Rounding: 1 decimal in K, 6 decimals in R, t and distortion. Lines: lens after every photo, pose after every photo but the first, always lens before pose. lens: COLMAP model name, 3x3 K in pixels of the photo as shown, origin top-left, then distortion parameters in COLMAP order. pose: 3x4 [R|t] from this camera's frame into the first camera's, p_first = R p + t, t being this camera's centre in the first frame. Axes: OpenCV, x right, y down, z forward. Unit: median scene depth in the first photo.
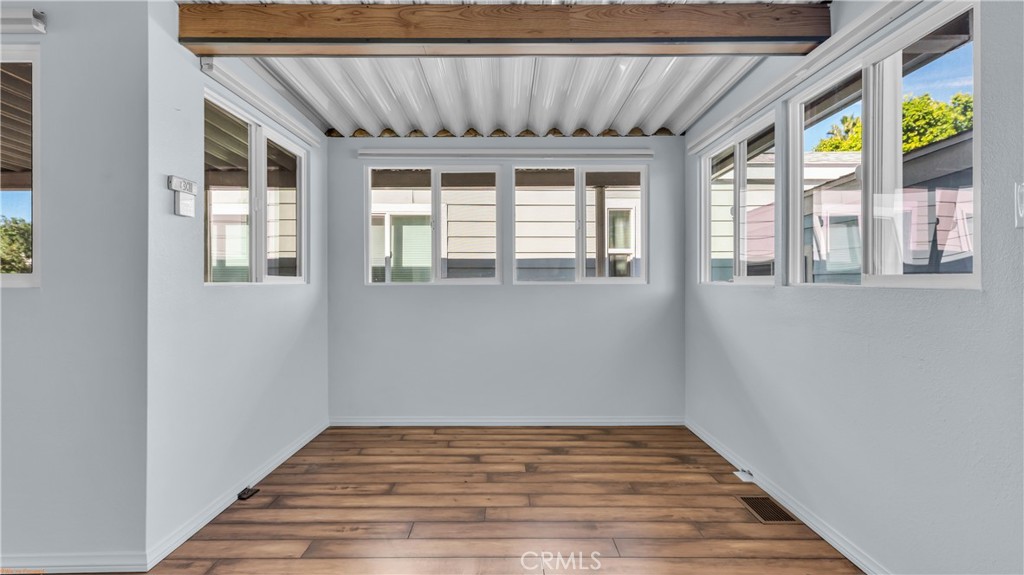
lens RADIAL K [[517.0, 0, 508.9], [0, 517.0, 279.2], [0, 0, 1]] dist [0.018719, -0.008854]
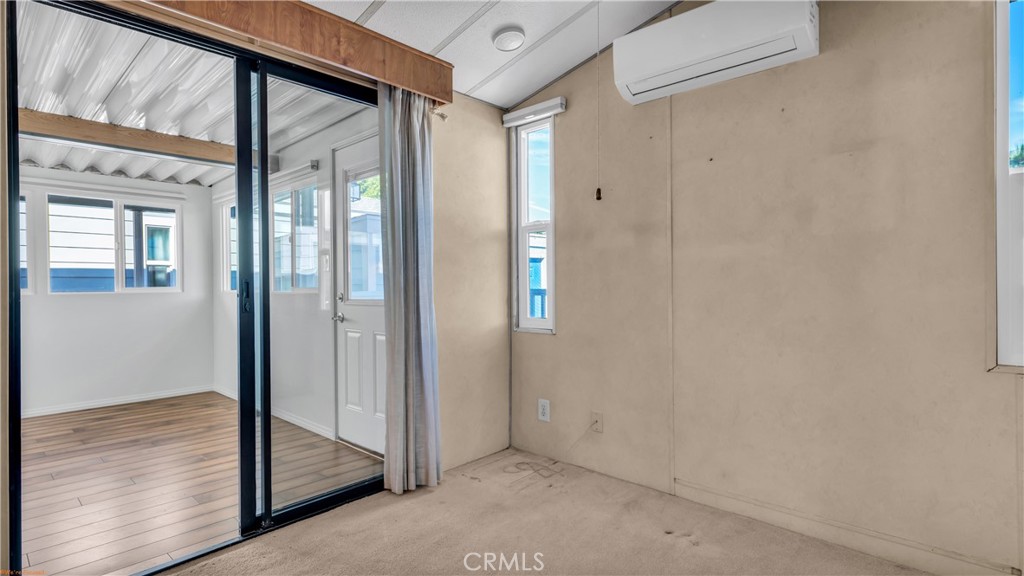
lens RADIAL K [[517.0, 0, 508.9], [0, 517.0, 279.7], [0, 0, 1]] dist [0.018719, -0.008854]
pose [[0.698784, -0.007093, 0.715297, -0.086230], [0.013052, 0.999911, -0.002835, -0.006453], [-0.715214, 0.011317, 0.698814, -0.449773]]
